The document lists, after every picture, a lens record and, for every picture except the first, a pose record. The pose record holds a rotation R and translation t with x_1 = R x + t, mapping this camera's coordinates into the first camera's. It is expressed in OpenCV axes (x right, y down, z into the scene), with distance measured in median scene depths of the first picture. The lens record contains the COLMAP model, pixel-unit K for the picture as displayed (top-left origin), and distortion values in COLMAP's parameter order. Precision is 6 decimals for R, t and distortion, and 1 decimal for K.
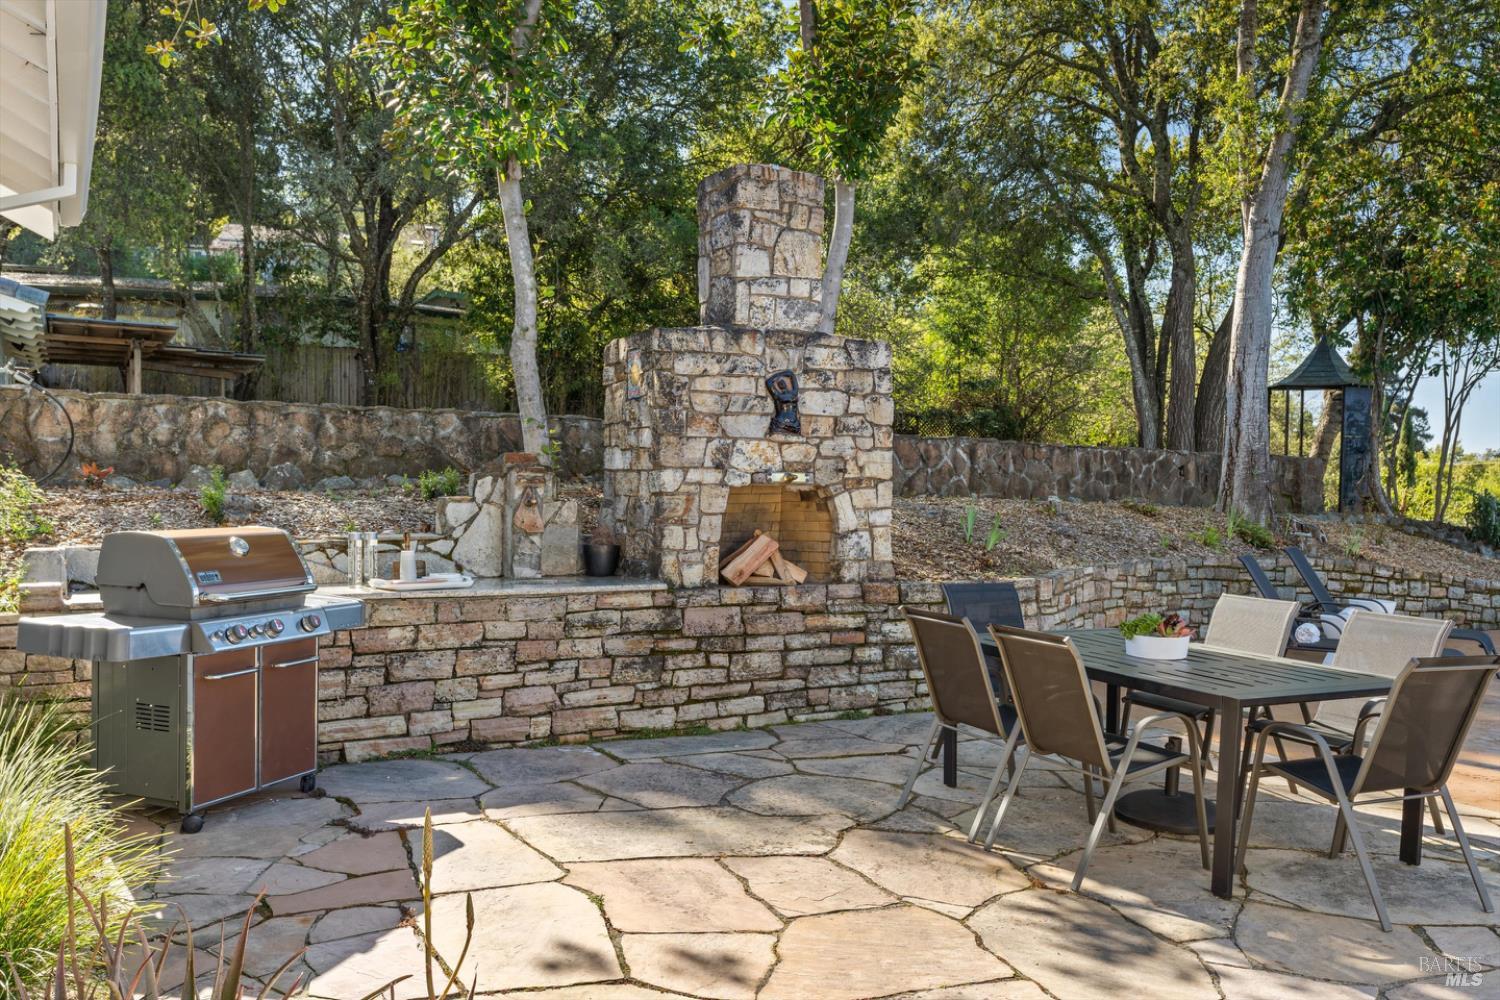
lens RADIAL K [[1231.7, 0, 741.6], [0, 1231.7, 515.6], [0, 0, 1]] dist [-0.002303, -0.002223]
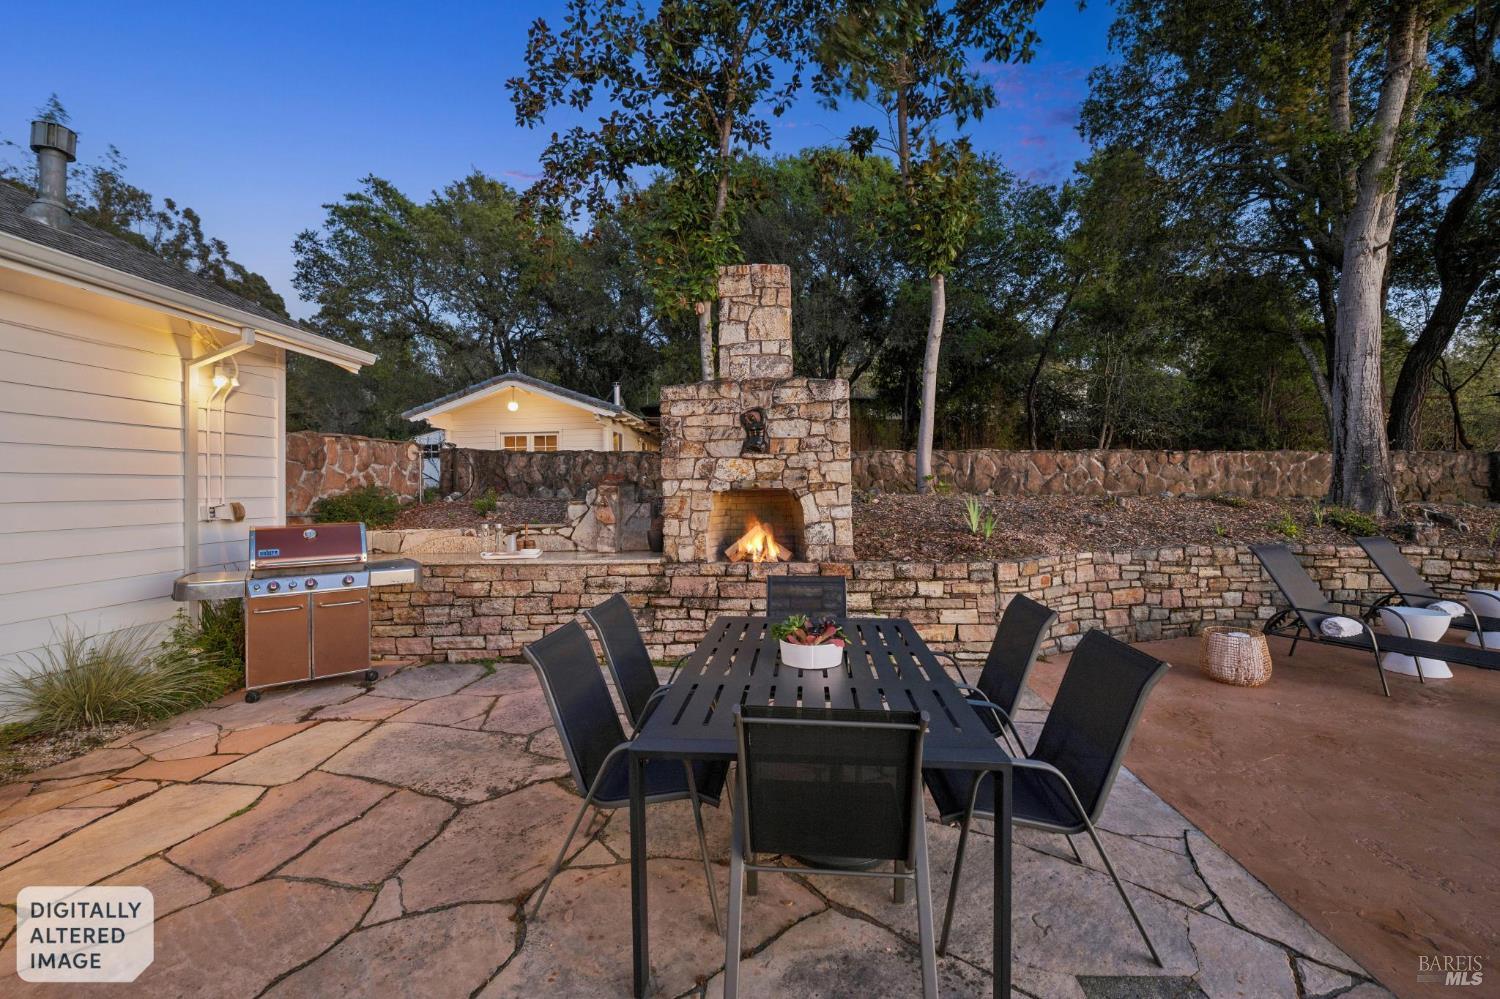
lens RADIAL K [[624.3, 0, 753.4], [0, 624.3, 485.0], [0, 0, 1]] dist [0.002415, -0.000224]
pose [[0.854424, -0.026978, -0.518876, 0.397262], [0.008480, 0.999242, -0.037991, -0.003319], [0.519508, 0.028060, 0.854005, 0.400503]]
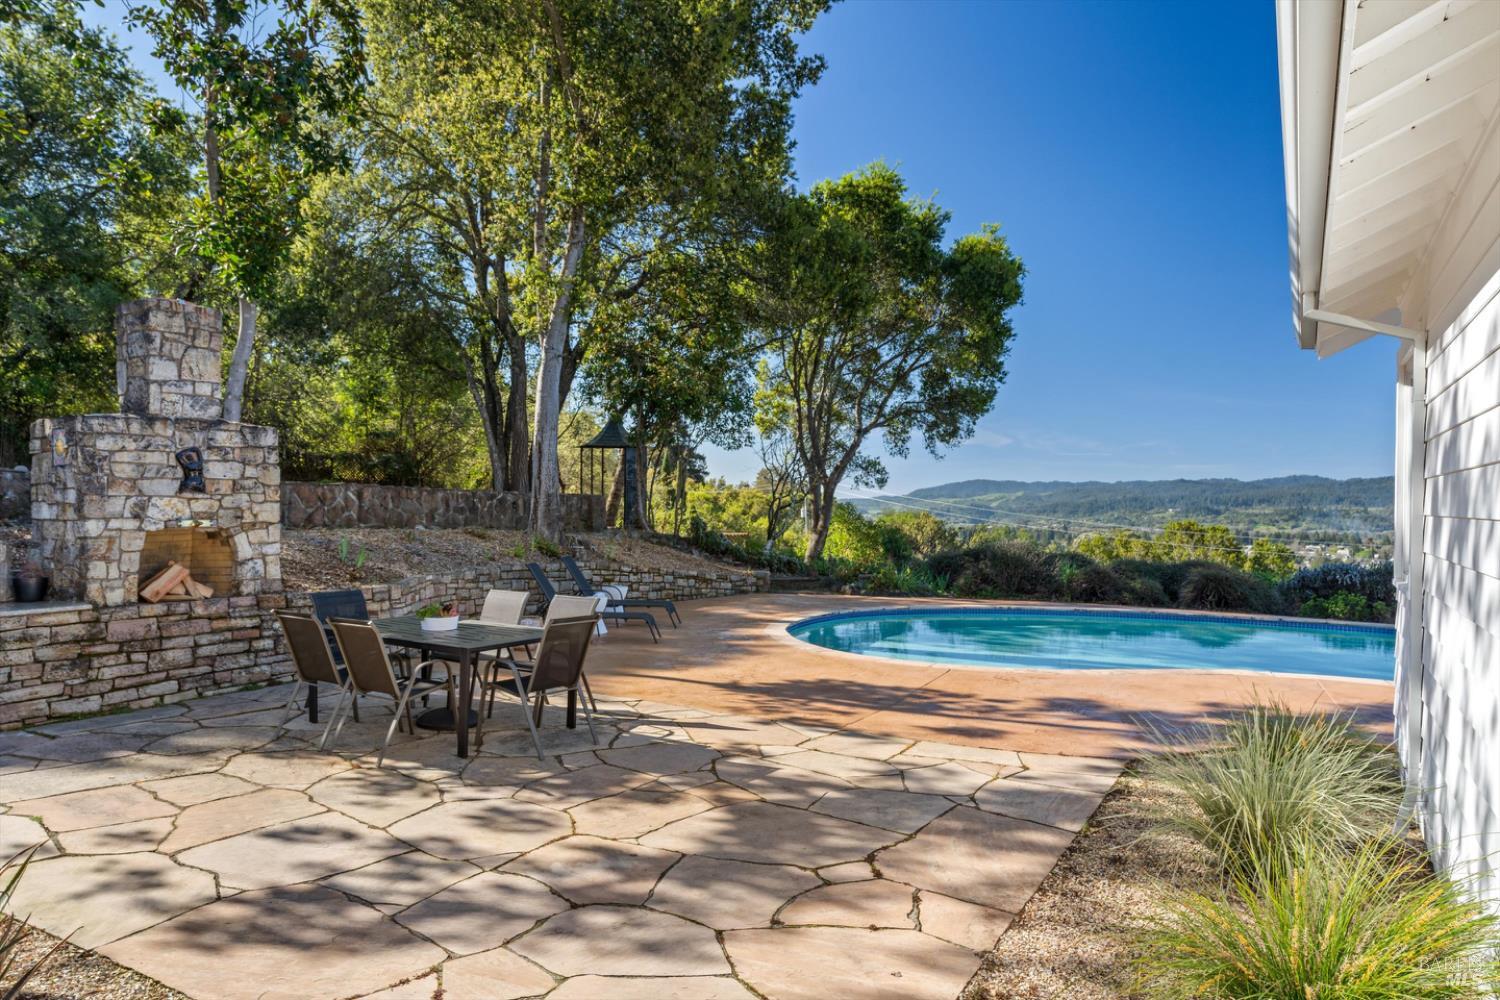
lens RADIAL K [[943.2, 0, 748.2], [0, 943.2, 514.7], [0, 0, 1]] dist [0.001365, 0.000504]
pose [[0.854686, -0.014527, 0.518942, 0.018039], [0.022771, 0.999695, -0.009517, -0.016192], [-0.518646, 0.019951, 0.854756, -0.250013]]
